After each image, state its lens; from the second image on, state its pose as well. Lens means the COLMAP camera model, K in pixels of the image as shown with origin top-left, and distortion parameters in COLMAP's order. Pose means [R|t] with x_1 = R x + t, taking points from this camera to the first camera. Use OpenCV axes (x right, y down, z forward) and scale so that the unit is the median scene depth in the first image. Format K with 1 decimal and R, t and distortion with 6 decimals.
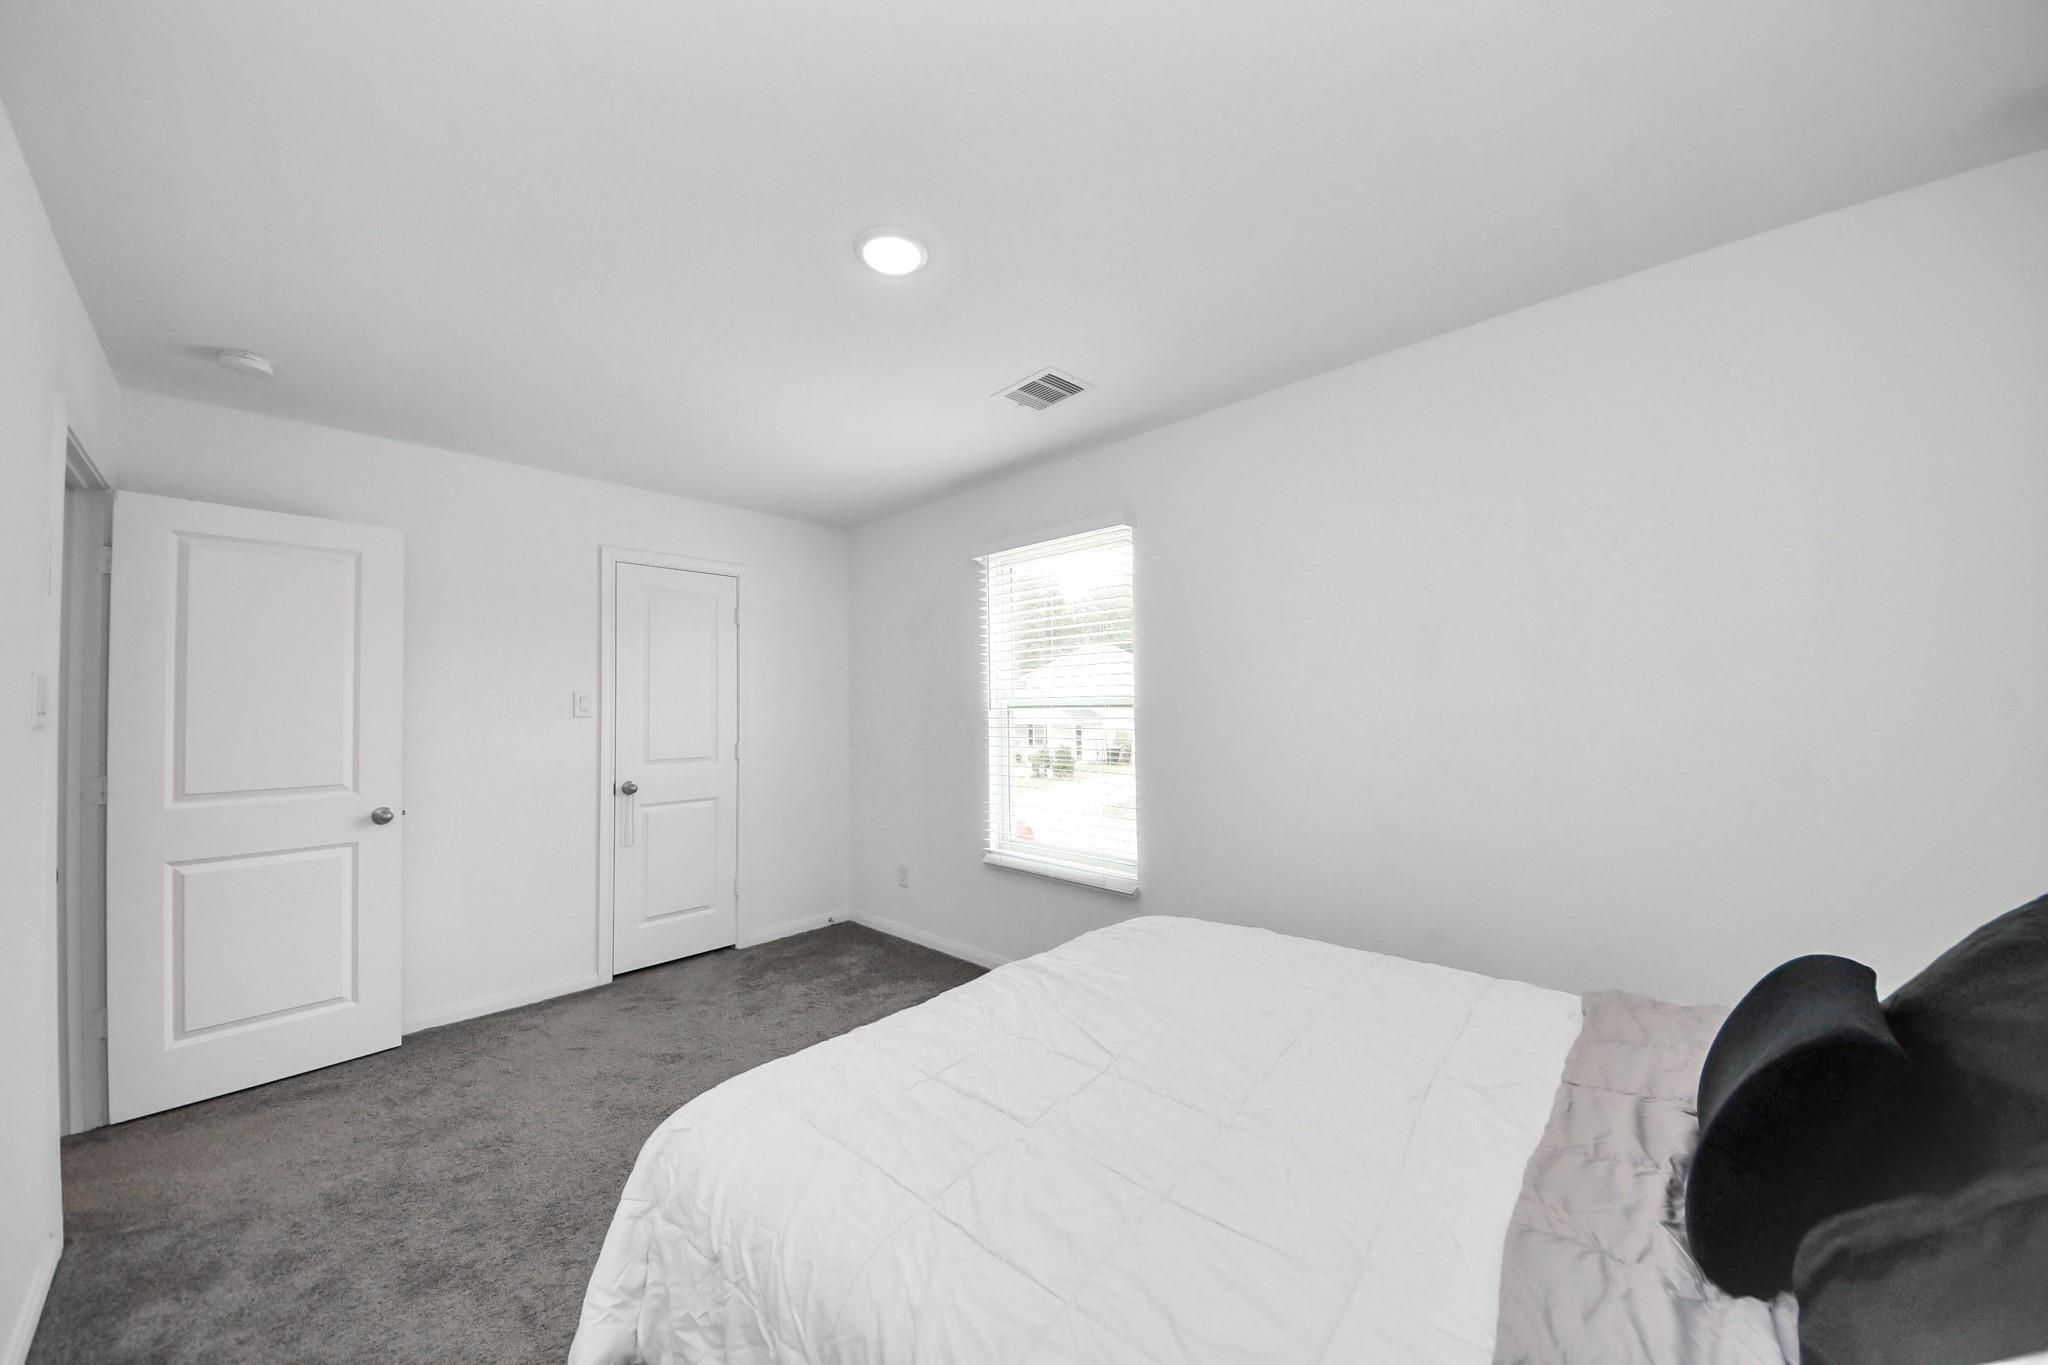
lens RADIAL K [[735.8, 0, 1019.0], [0, 735.8, 690.4], [0, 0, 1]] dist [-0.000486, -0.004802]
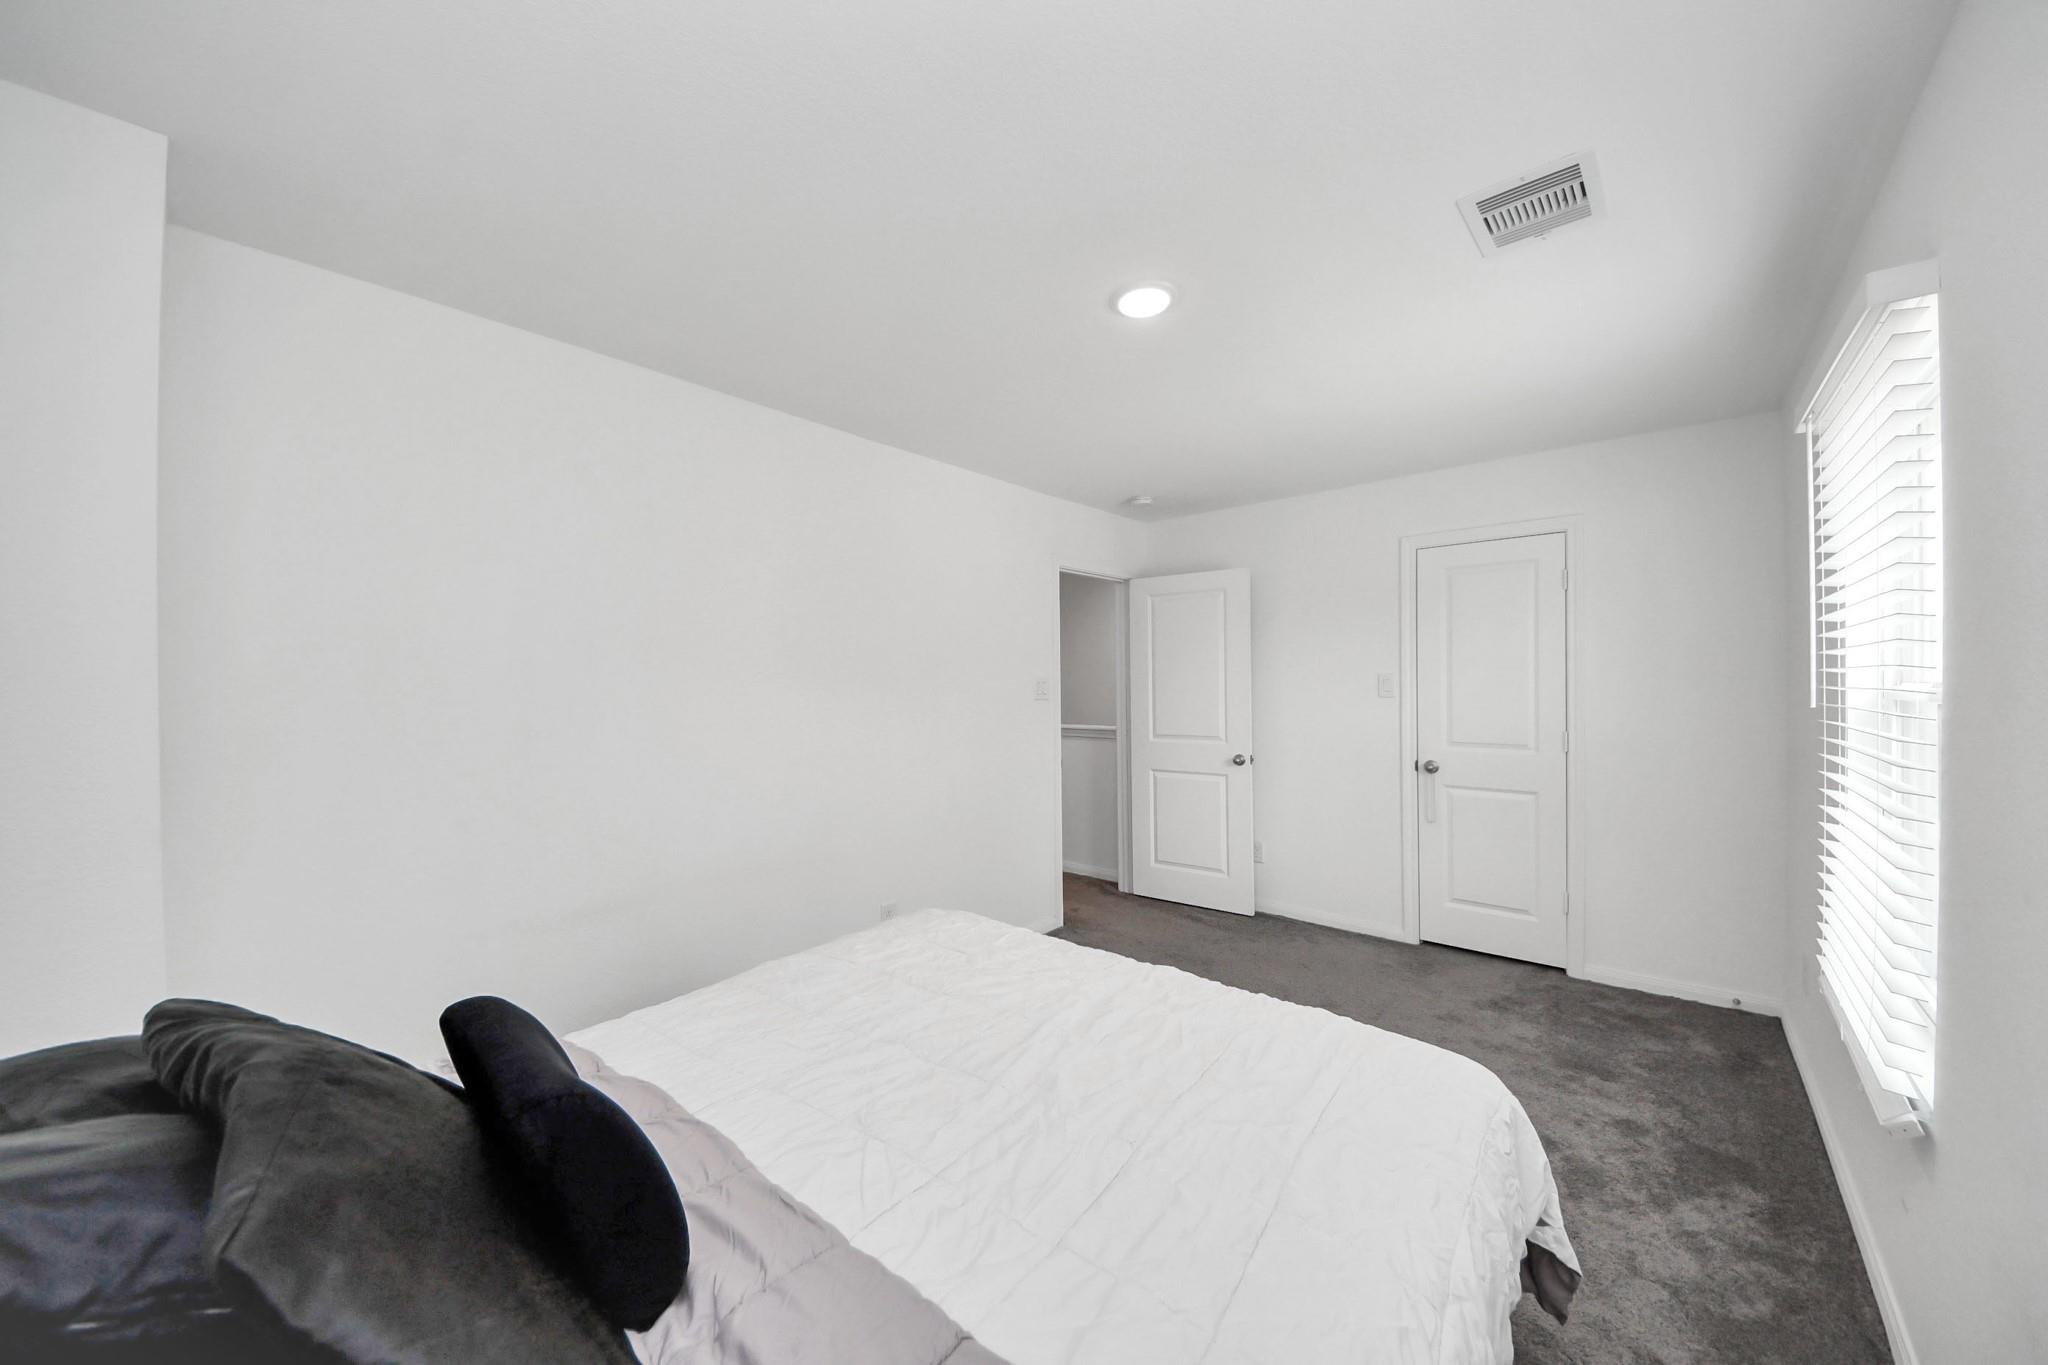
lens RADIAL K [[735.8, 0, 1010.6], [0, 735.8, 683.8], [0, 0, 1]] dist [-0.000486, -0.004802]
pose [[0.014858, 0.012547, -0.999811, 0.517437], [0.031962, 0.999404, 0.013017, -0.016788], [0.999379, -0.032149, 0.014448, 0.415644]]
